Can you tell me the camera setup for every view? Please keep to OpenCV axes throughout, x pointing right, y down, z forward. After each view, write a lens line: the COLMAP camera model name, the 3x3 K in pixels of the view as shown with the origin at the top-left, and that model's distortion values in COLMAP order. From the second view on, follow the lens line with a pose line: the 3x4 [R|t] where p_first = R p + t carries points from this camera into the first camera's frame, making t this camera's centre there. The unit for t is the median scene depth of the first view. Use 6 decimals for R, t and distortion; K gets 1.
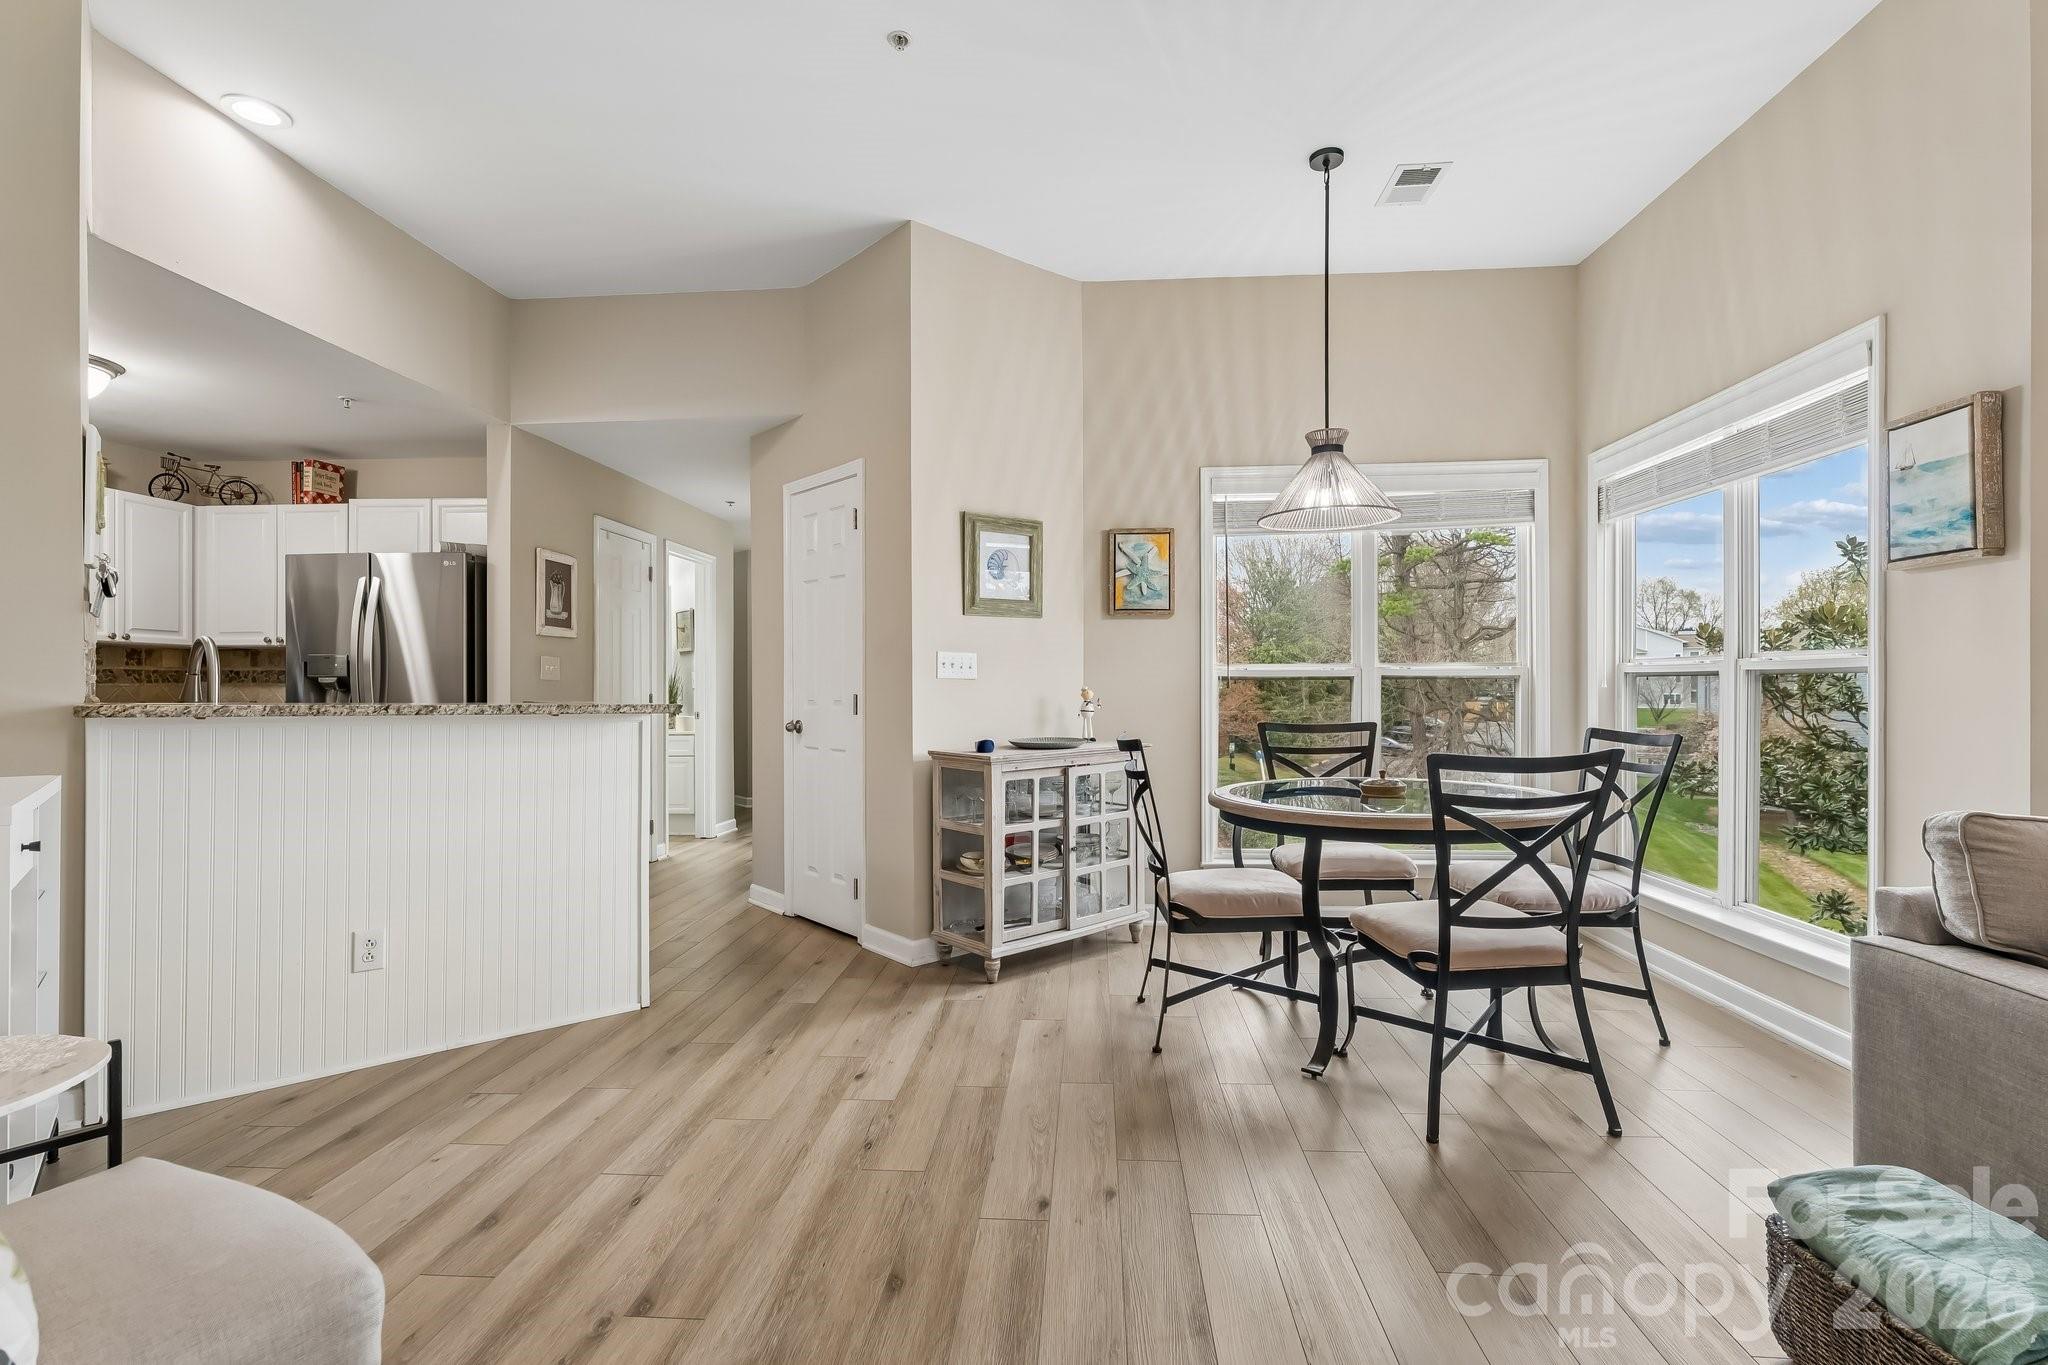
lens RADIAL K [[939.6, 0, 1024.0], [0, 939.6, 682.5], [0, 0, 1]] dist [0.004388, 0.000311]
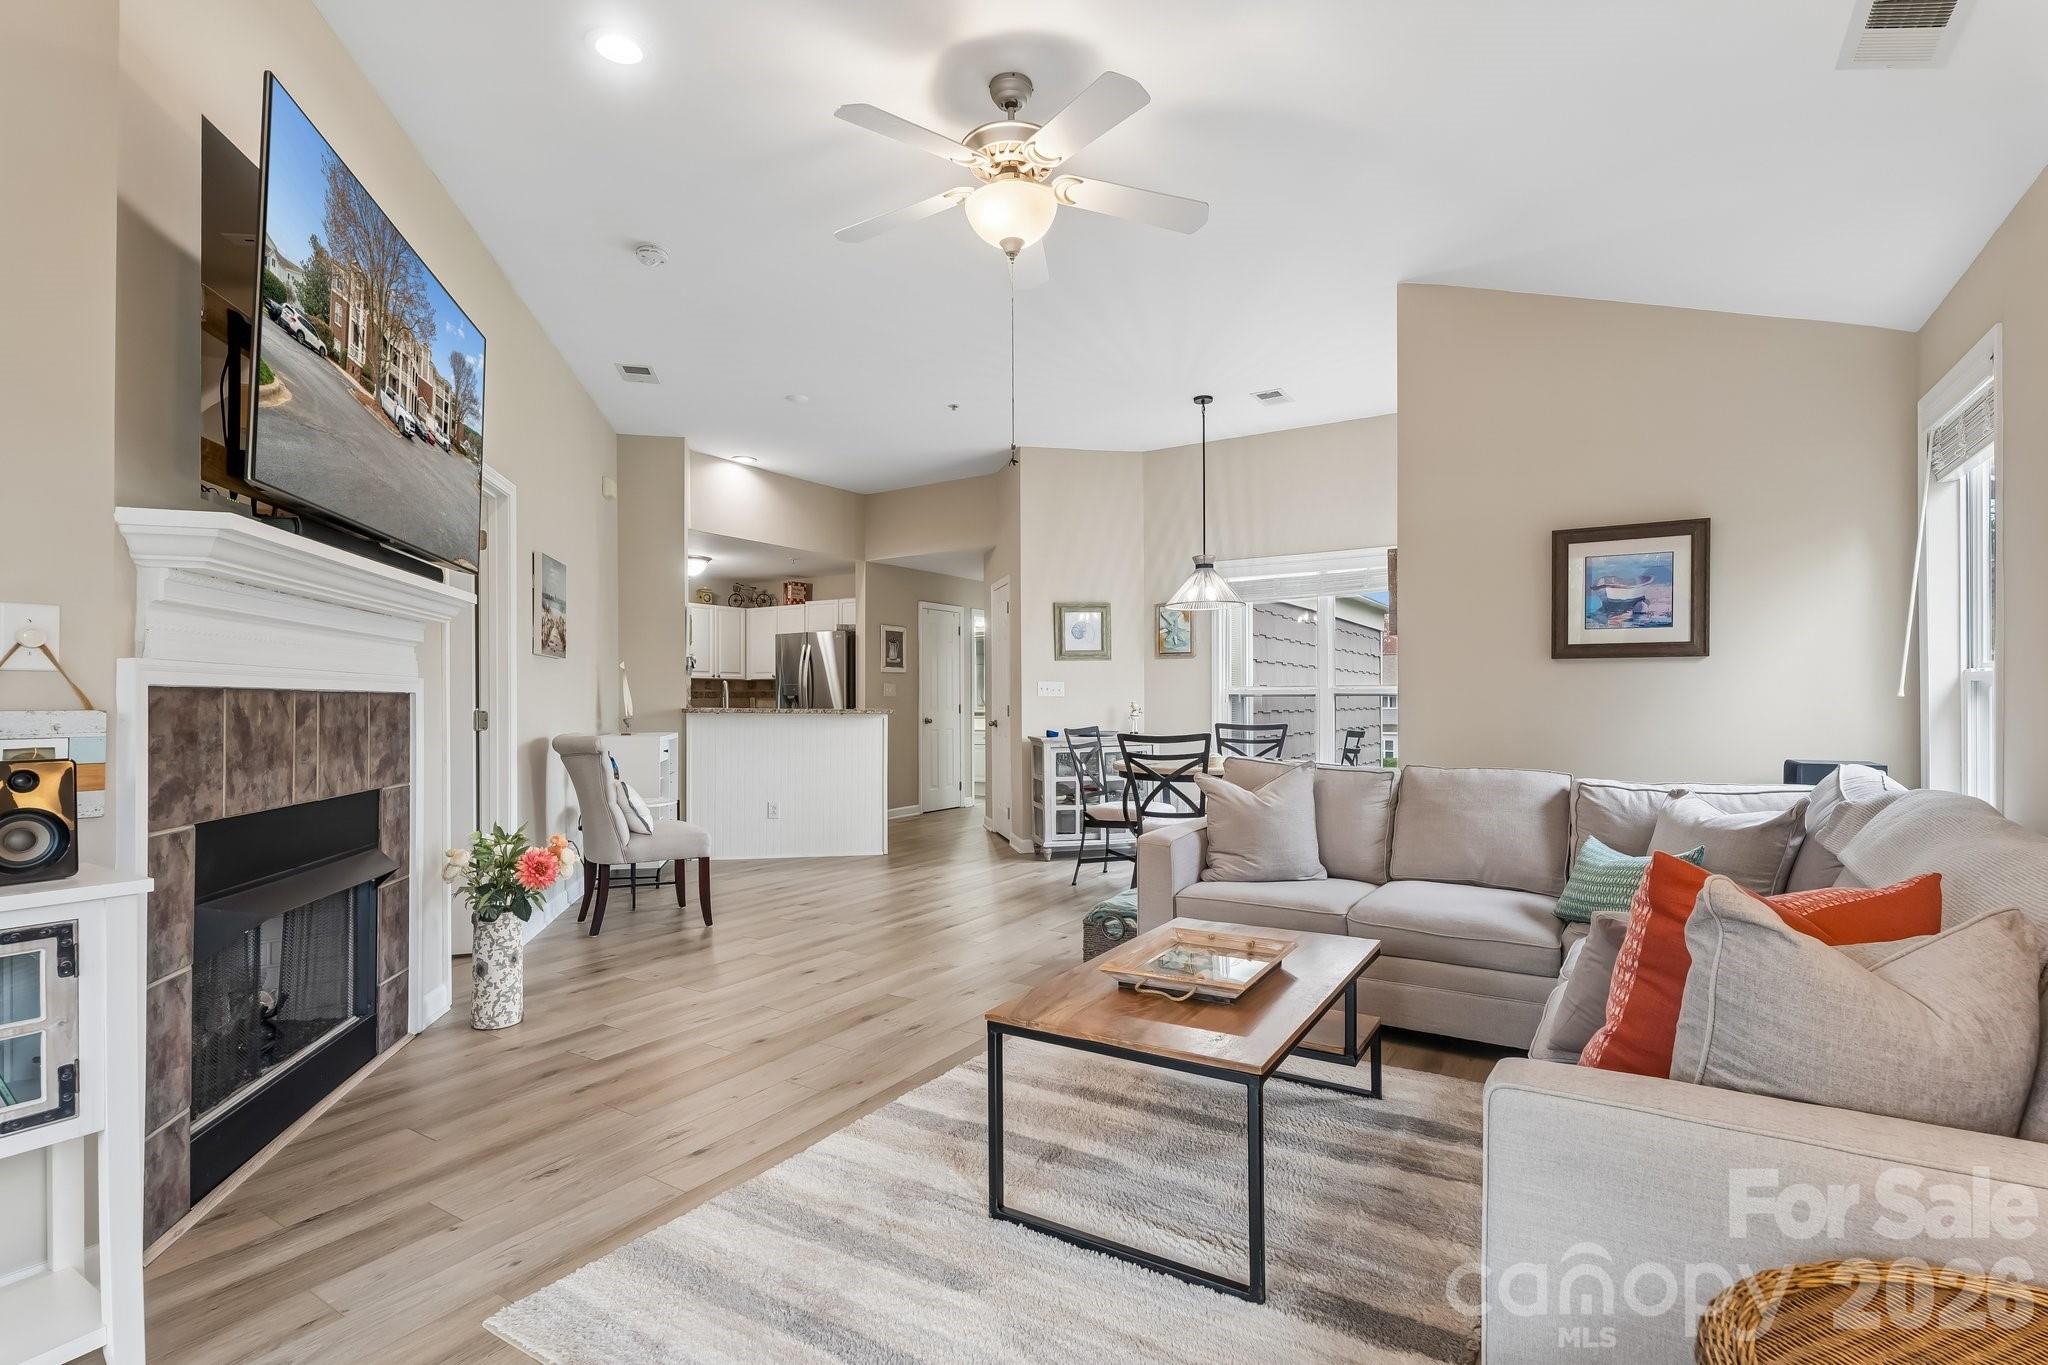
lens RADIAL K [[953.5, 0, 1053.3], [0, 953.5, 702.0], [0, 0, 1]] dist [-0.000435, 0.000021]
pose [[0.886946, 0.003519, -0.461859, 0.734121], [0.001991, 0.999933, 0.011441, -0.014014], [0.461868, -0.011067, 0.886880, -0.573695]]
